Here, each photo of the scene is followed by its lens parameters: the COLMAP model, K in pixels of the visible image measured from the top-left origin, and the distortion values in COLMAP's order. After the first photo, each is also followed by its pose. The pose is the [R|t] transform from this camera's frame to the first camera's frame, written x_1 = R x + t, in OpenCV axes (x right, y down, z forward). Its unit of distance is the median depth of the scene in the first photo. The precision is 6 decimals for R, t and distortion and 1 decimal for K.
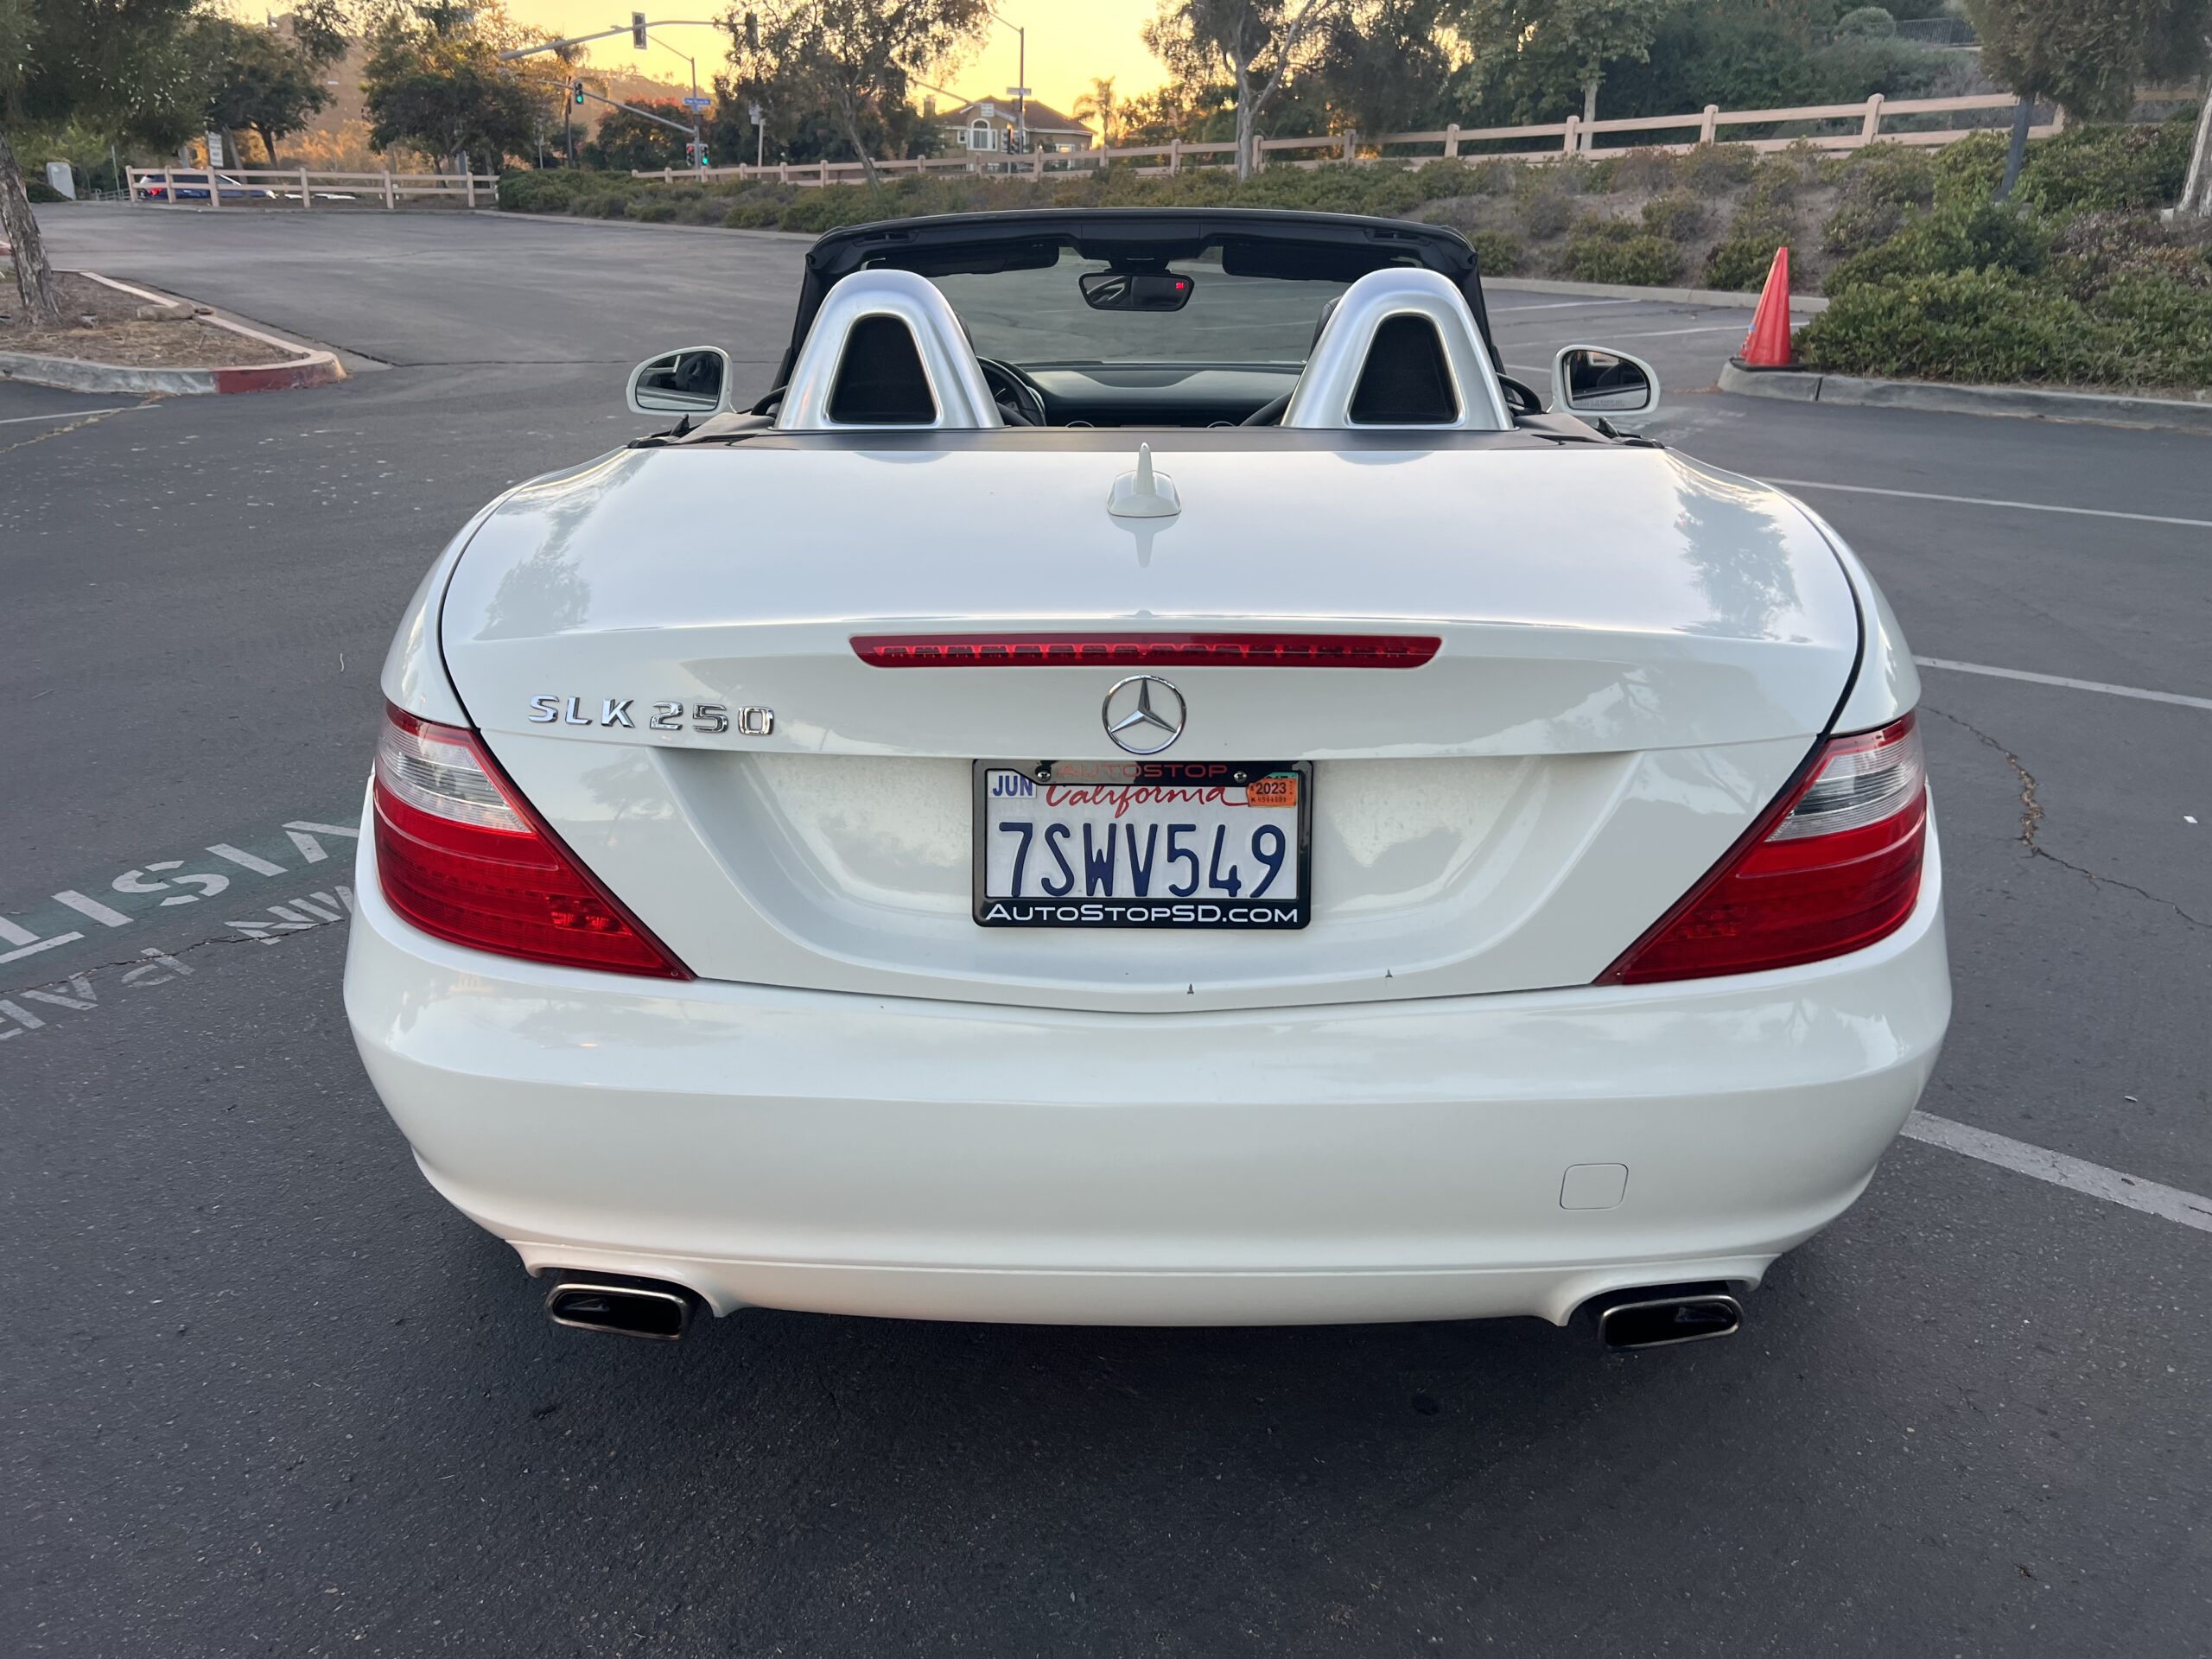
lens RADIAL K [[1665.4, 0, 1108.9], [0, 1665.4, 812.0], [0, 0, 1]] dist [0.041158, -0.022068]
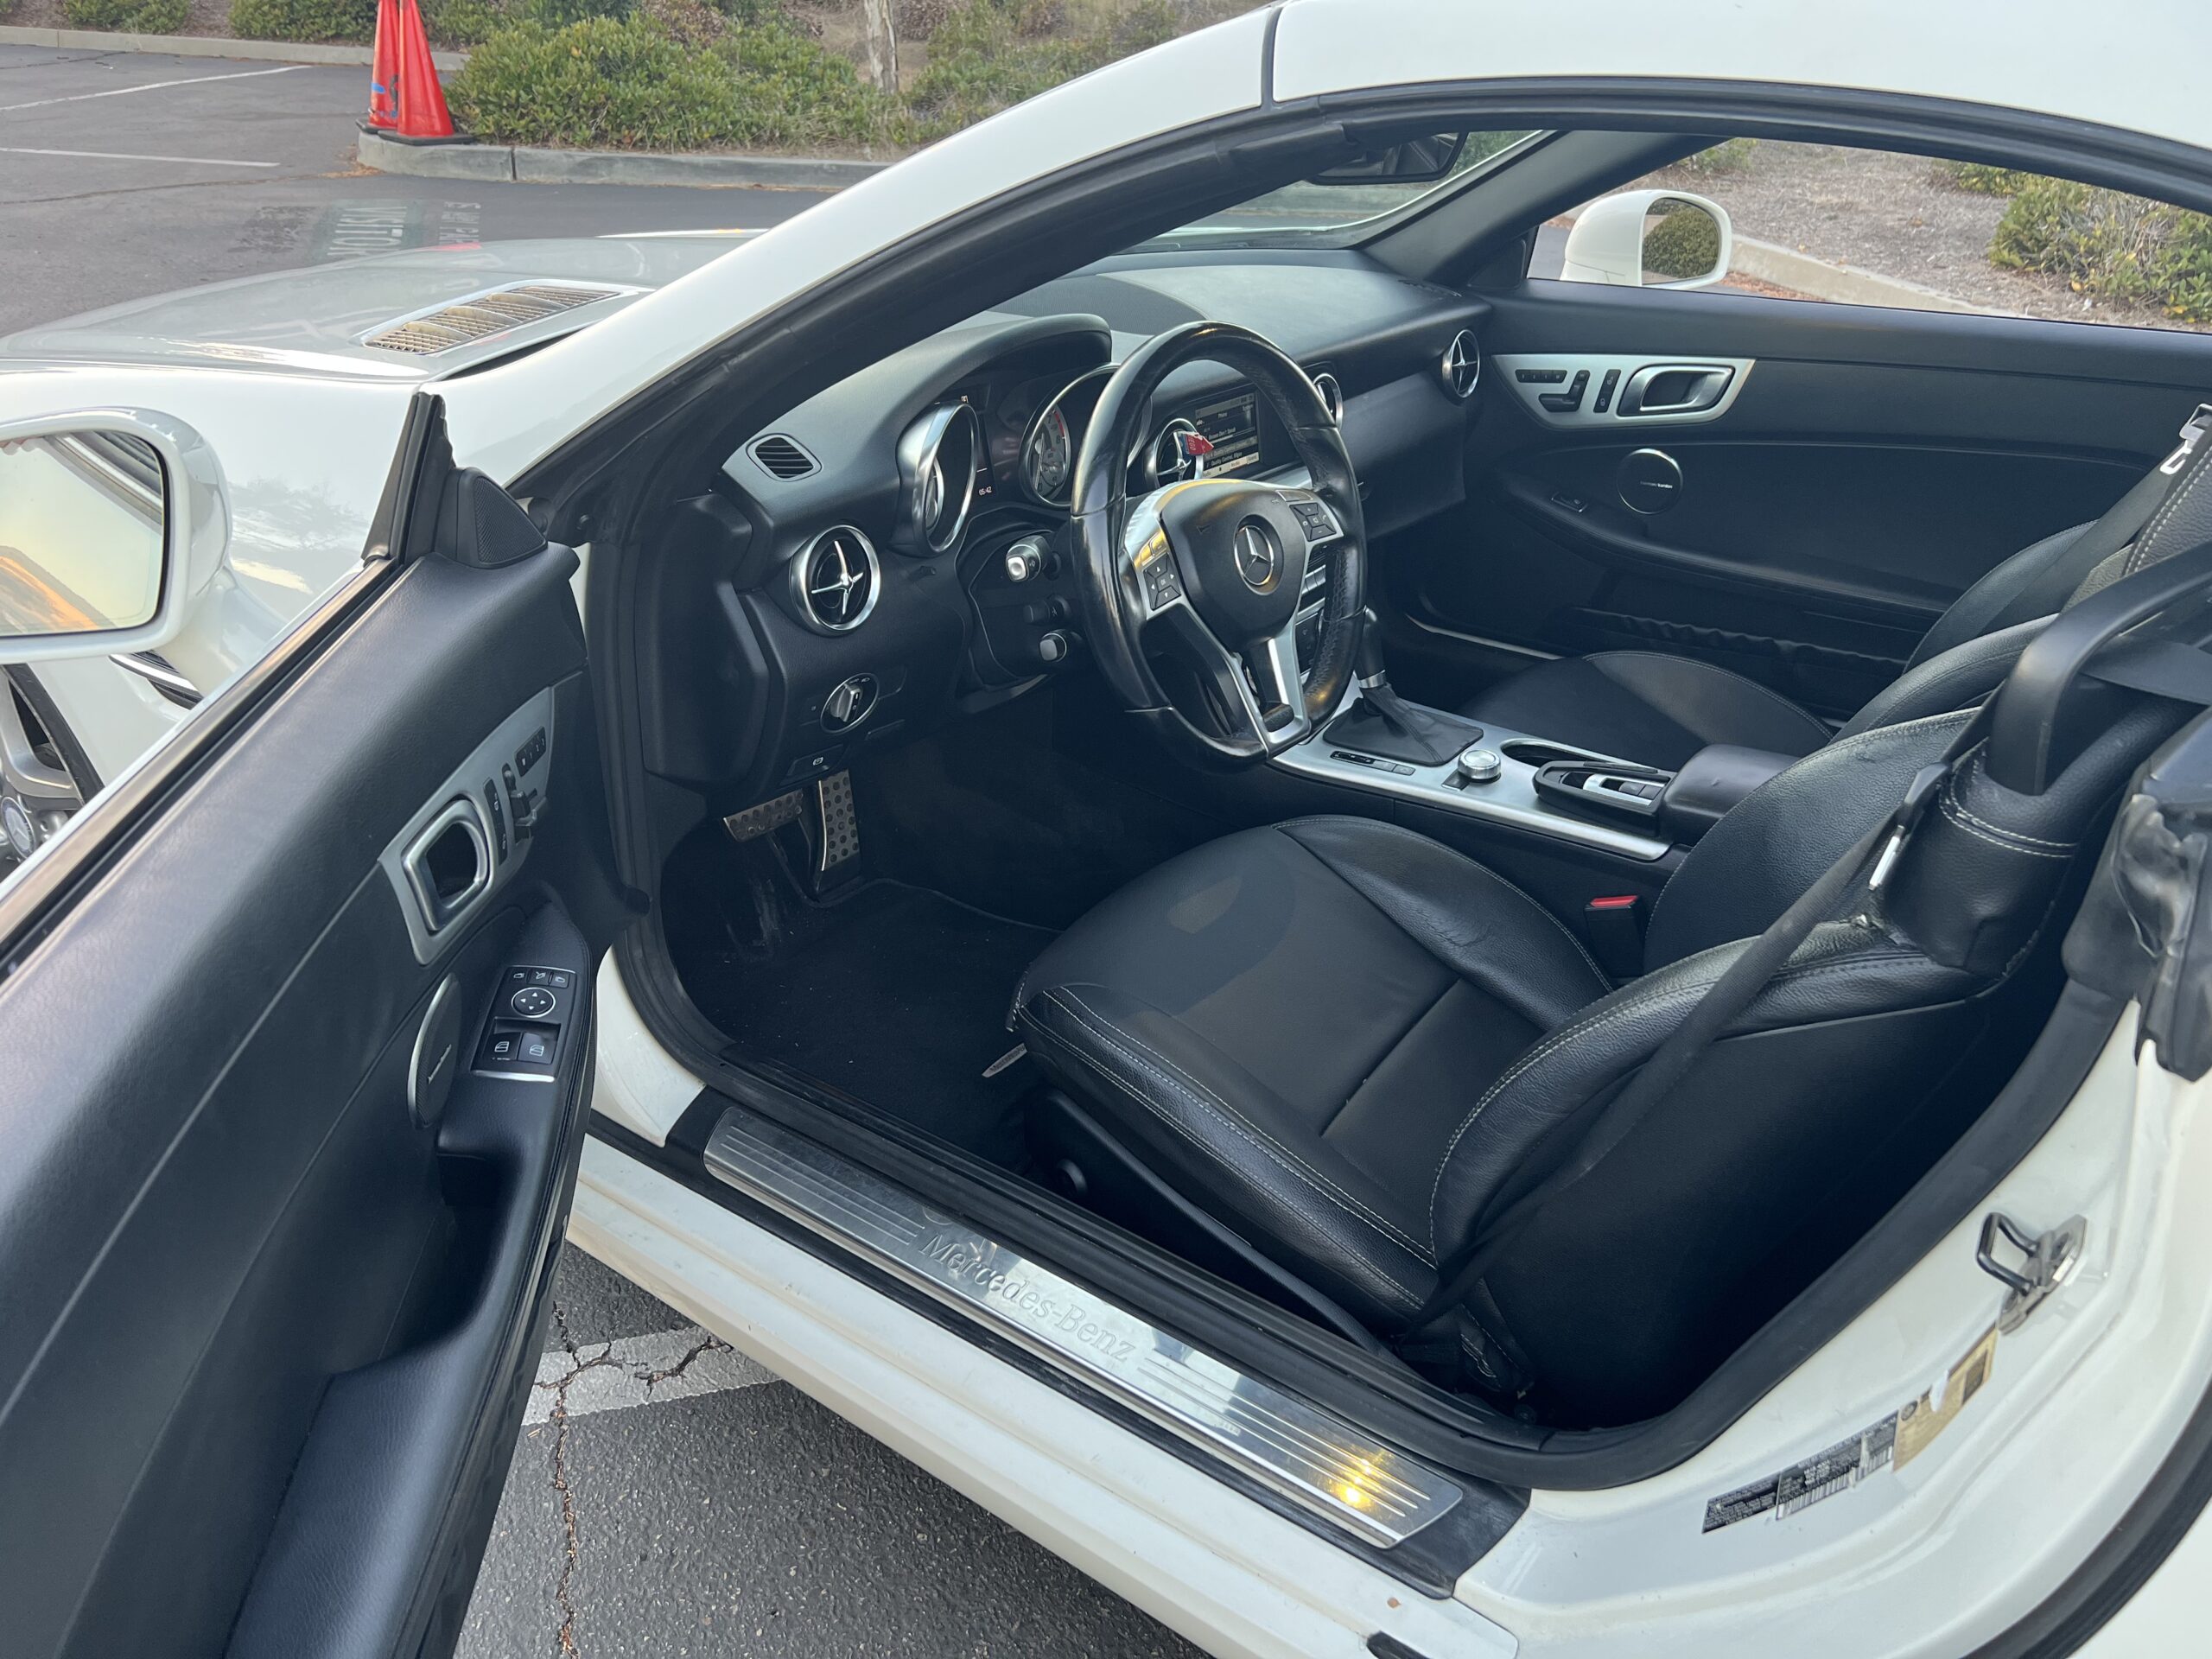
lens RADIAL K [[1653.1, 0, 1116.4], [0, 1653.1, 838.1], [0, 0, 1]] dist [0.091709, -0.101548]
pose [[0.579008, -0.355590, 0.733693, -0.067809], [0.240382, 0.934334, 0.263130, -0.041202], [-0.779080, 0.024012, 0.626464, 0.117106]]
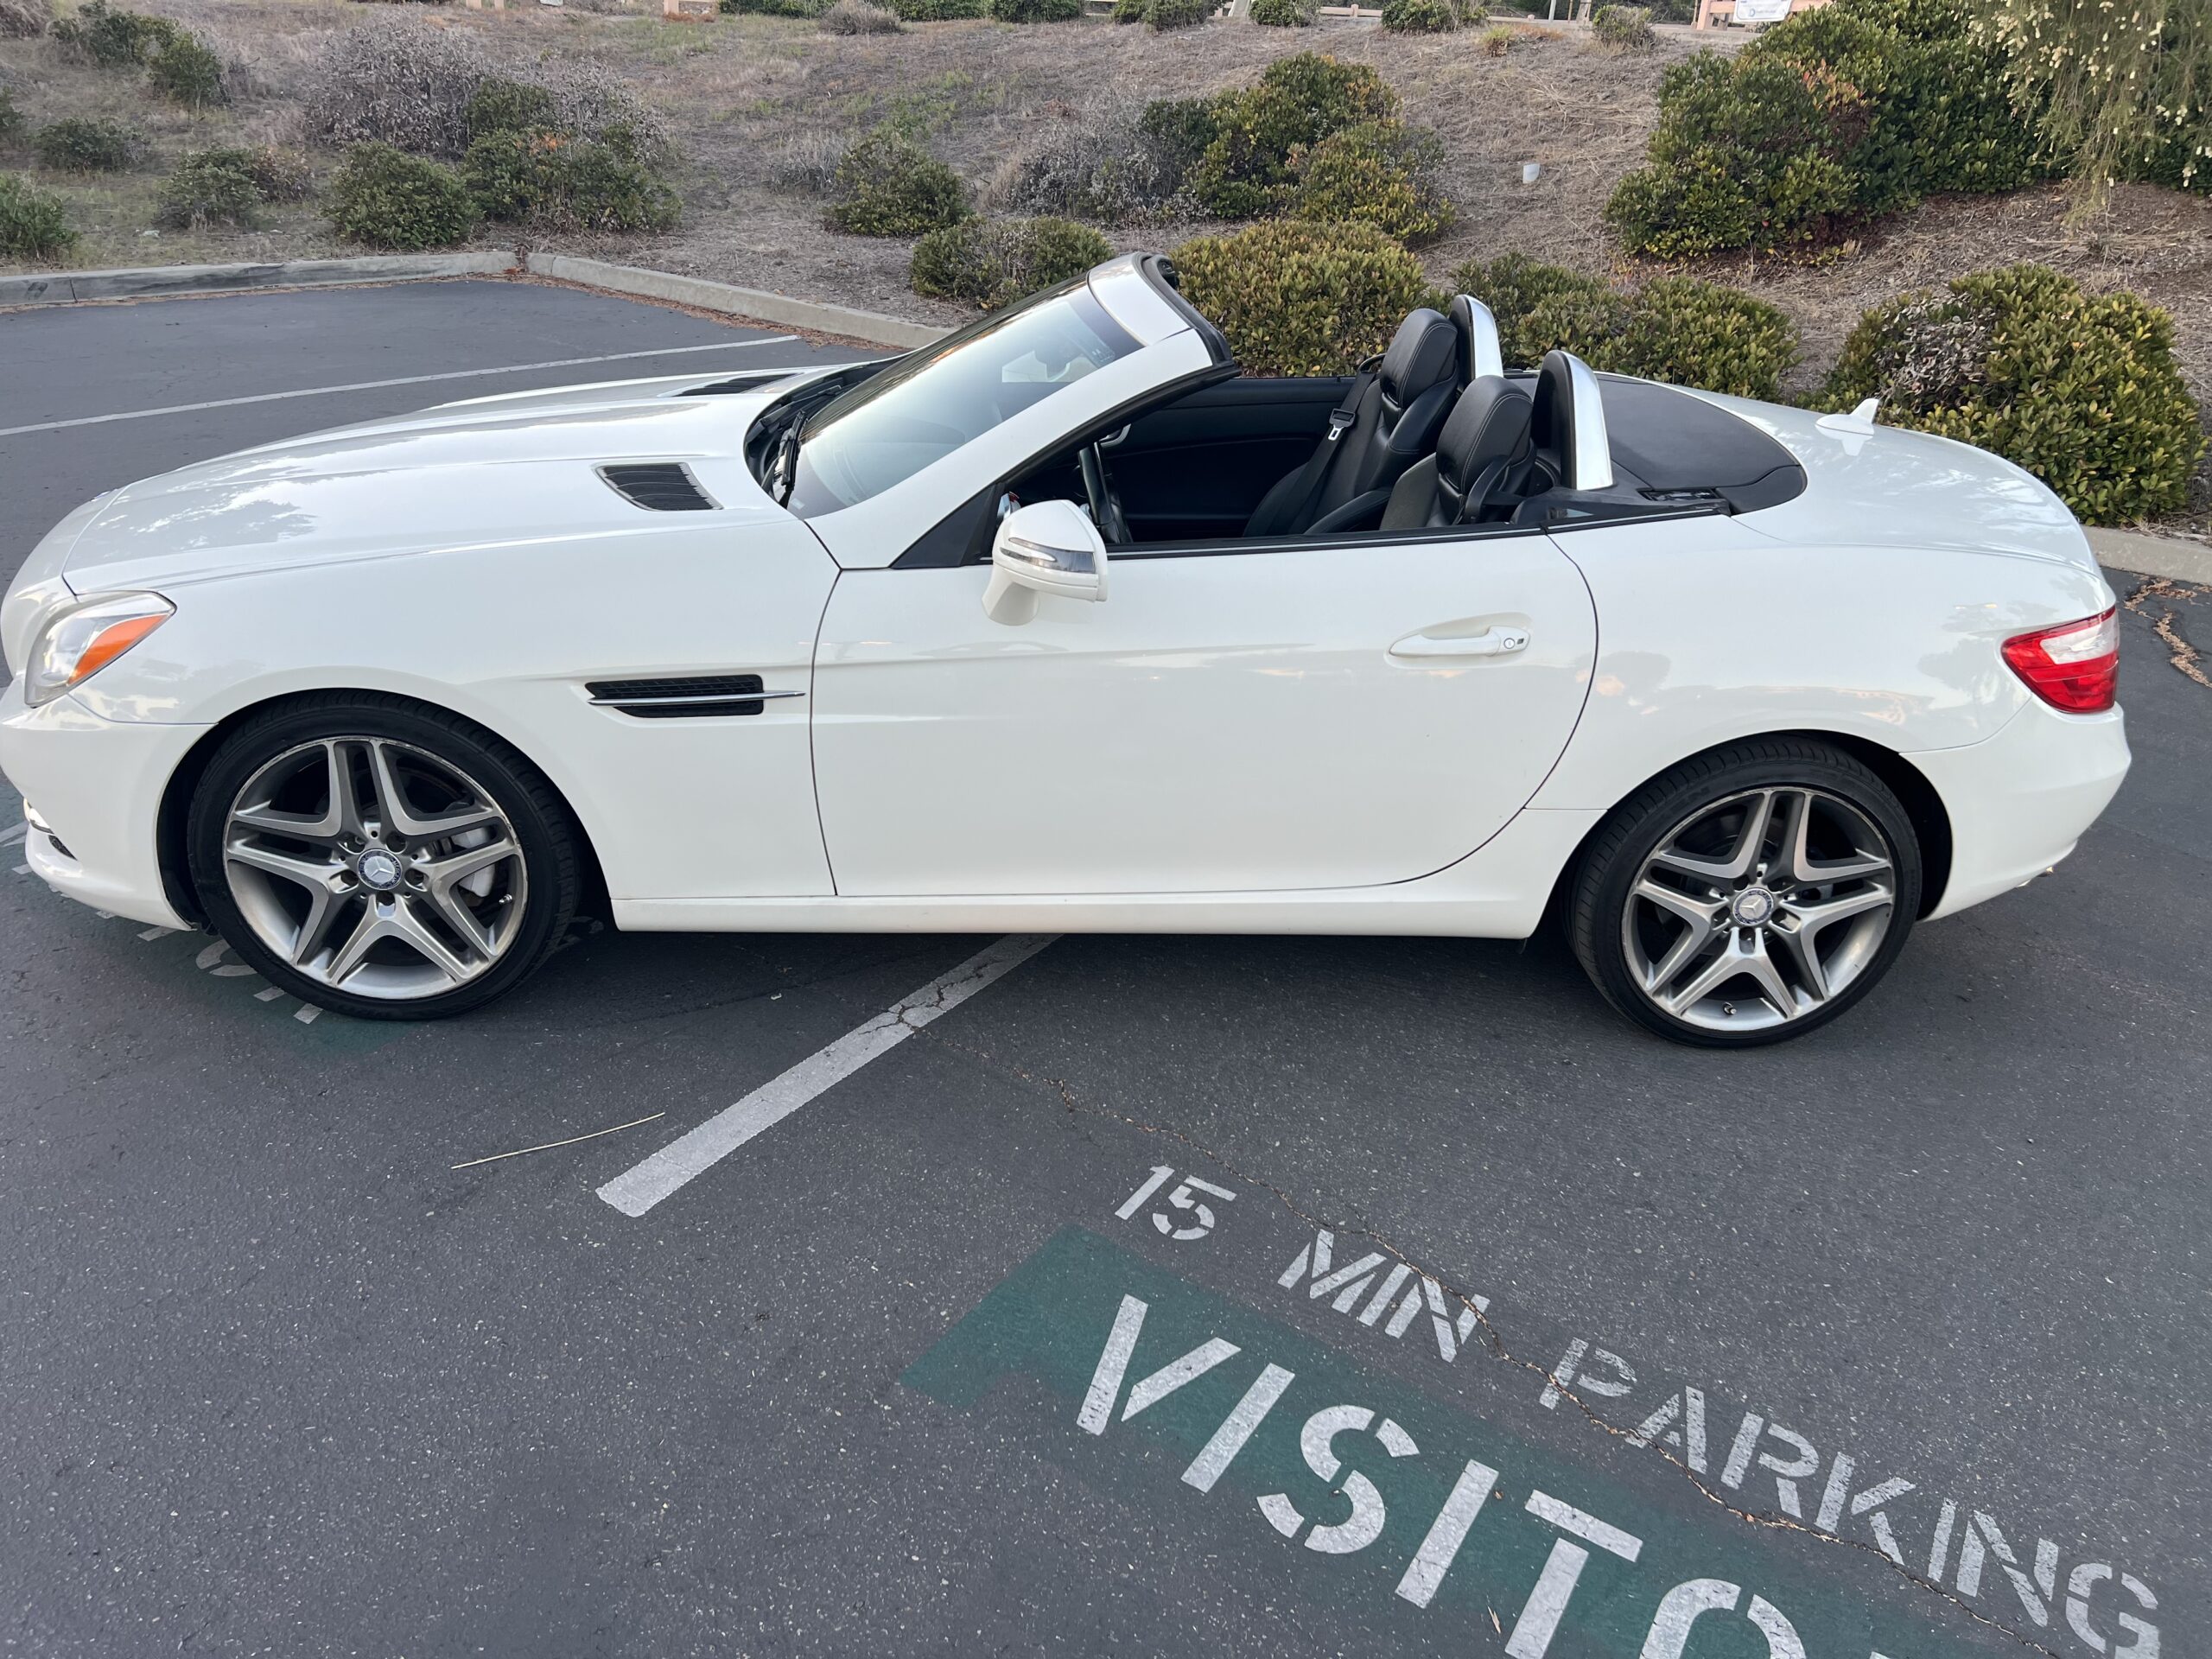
lens RADIAL K [[1654.4, 0, 1096.9], [0, 1654.4, 835.2], [0, 0, 1]] dist [0.045913, -0.038796]
pose [[-0.060044, -0.434866, 0.898491, -0.161678], [0.302516, 0.849856, 0.431543, -0.076063], [-0.951251, 0.297720, 0.080525, 0.153452]]
